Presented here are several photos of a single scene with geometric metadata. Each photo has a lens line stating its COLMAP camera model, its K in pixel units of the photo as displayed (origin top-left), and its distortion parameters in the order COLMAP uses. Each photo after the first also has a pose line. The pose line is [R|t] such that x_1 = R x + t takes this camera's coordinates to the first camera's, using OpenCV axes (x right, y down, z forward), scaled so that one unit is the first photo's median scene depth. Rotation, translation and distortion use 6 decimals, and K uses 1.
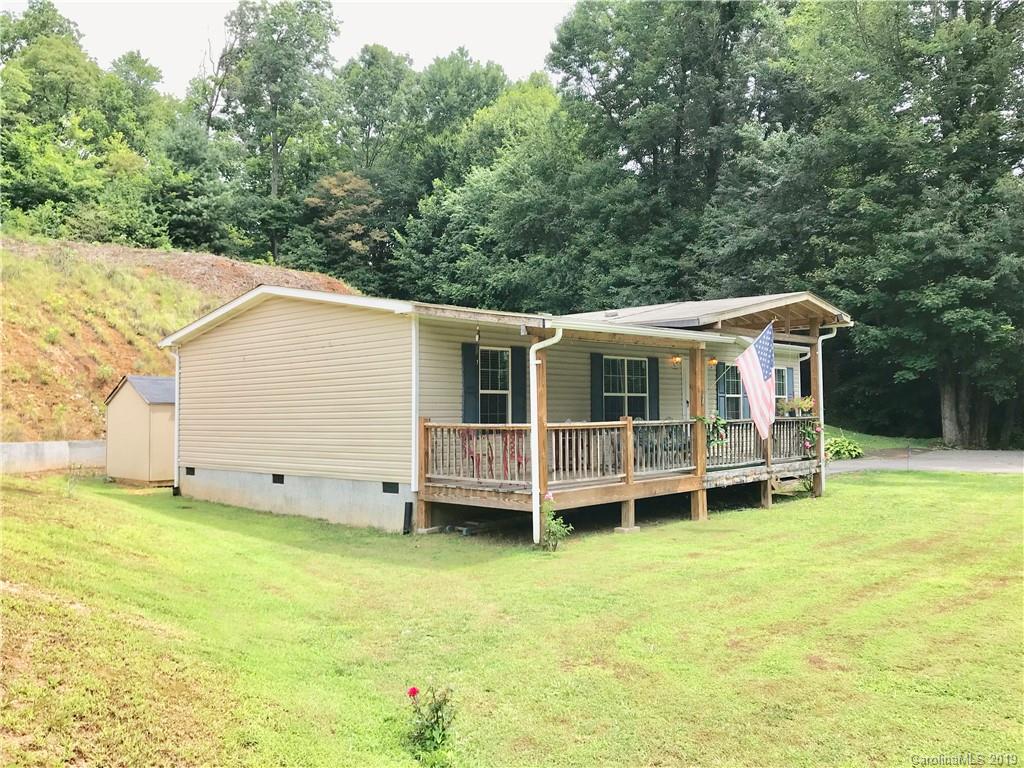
lens RADIAL K [[839.5, 0, 512.0], [0, 839.5, 384.0], [0, 0, 1]] dist [0.041114, -0.045988]
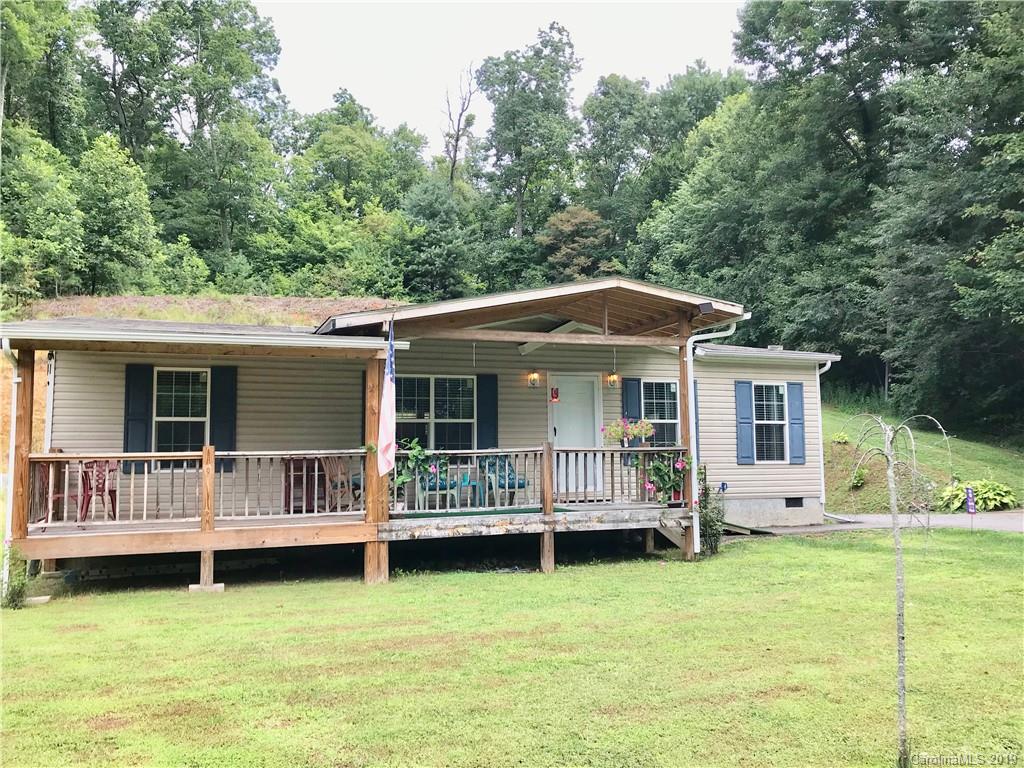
lens RADIAL K [[838.1, 0, 510.4], [0, 838.1, 382.4], [0, 0, 1]] dist [0.043488, -0.046386]
pose [[0.900008, -0.036742, -0.434322, 0.420006], [0.016254, 0.998577, -0.050794, 0.013455], [0.435570, 0.038656, 0.899325, 0.224494]]
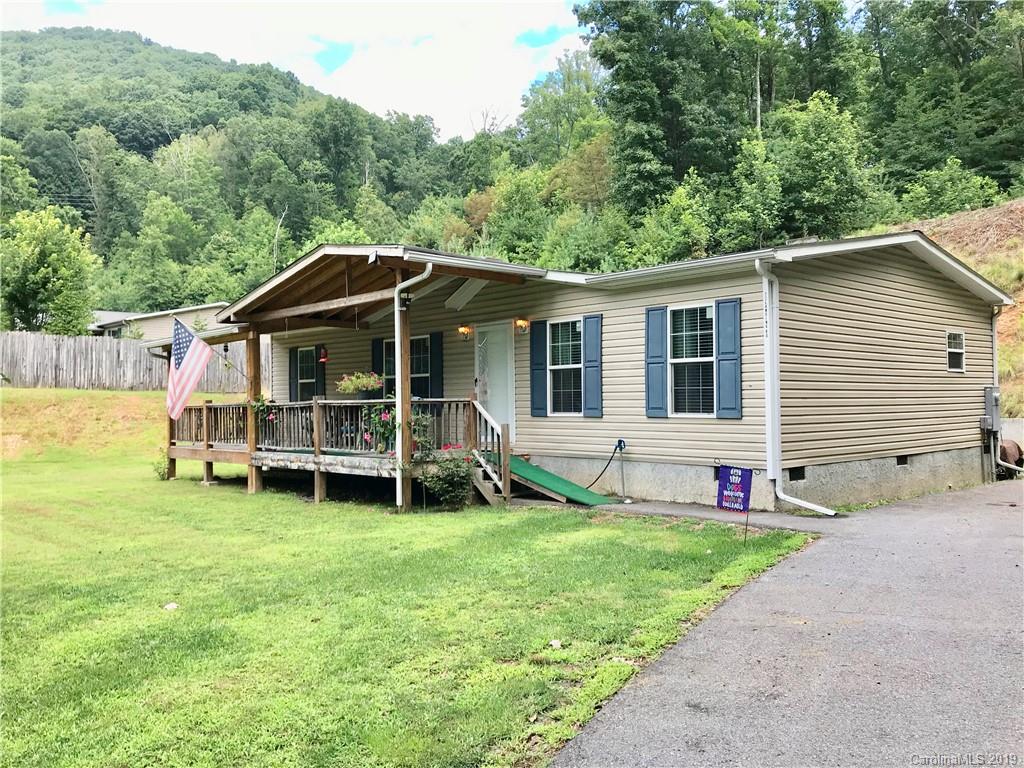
lens RADIAL K [[839.5, 0, 512.0], [0, 839.5, 384.0], [0, 0, 1]] dist [0.041114, -0.045988]
pose [[-0.055494, -0.013274, -0.998371, 0.824971], [0.046523, 0.998791, -0.015866, 0.032169], [0.997375, -0.047328, -0.054809, 0.881332]]
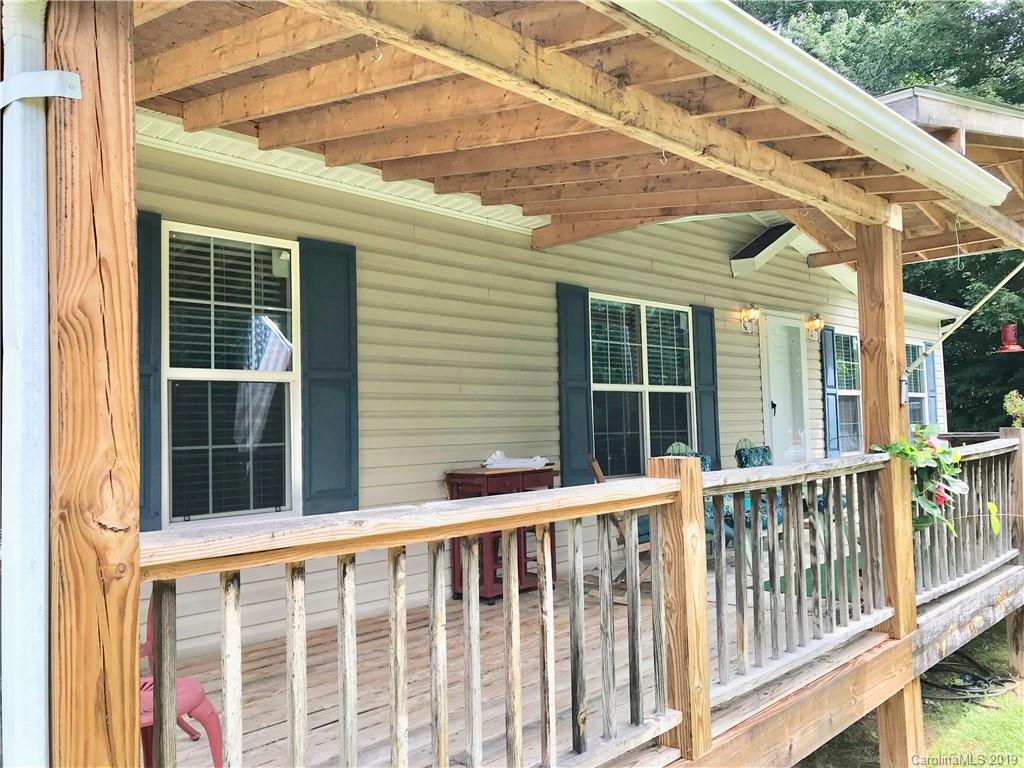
lens RADIAL K [[838.1, 0, 510.4], [0, 838.1, 382.4], [0, 0, 1]] dist [0.043488, -0.046386]
pose [[0.999901, -0.013792, -0.002855, 0.051284], [0.013744, 0.999771, -0.016423, 0.011804], [0.003081, 0.016382, 0.999861, 0.430012]]
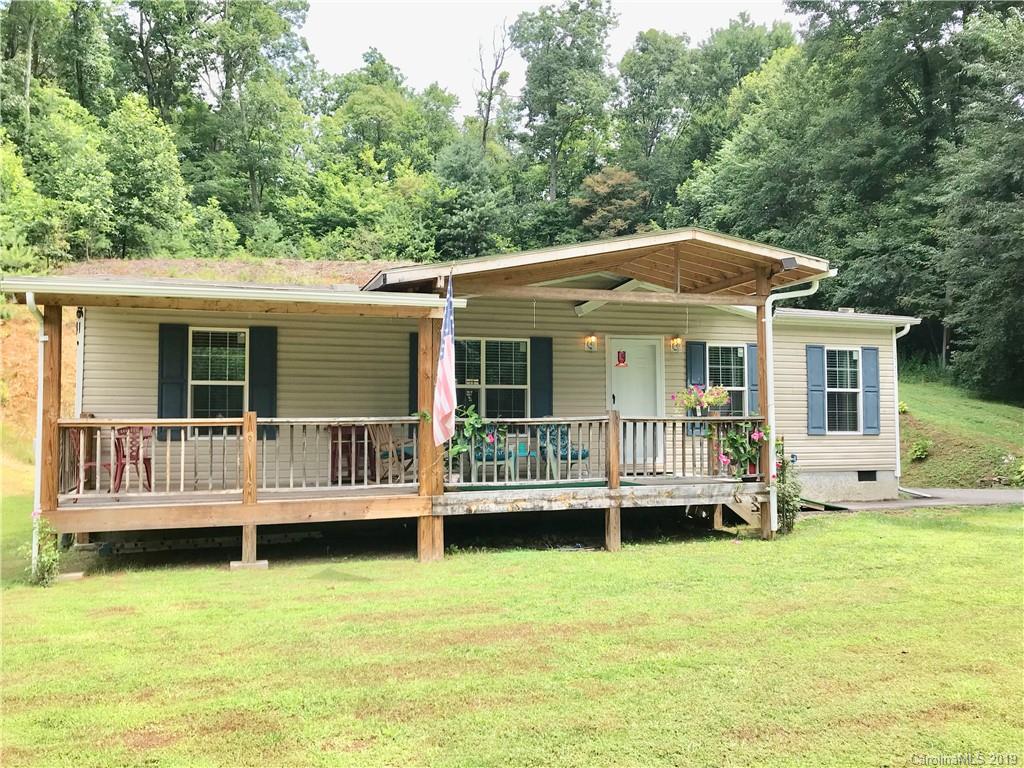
lens RADIAL K [[839.5, 0, 512.0], [0, 839.5, 384.0], [0, 0, 1]] dist [0.041114, -0.045988]
pose [[0.886875, -0.014476, -0.461783, 0.383011], [0.010678, 0.999884, -0.010837, 0.014167], [0.461886, 0.004681, 0.886927, 0.253177]]
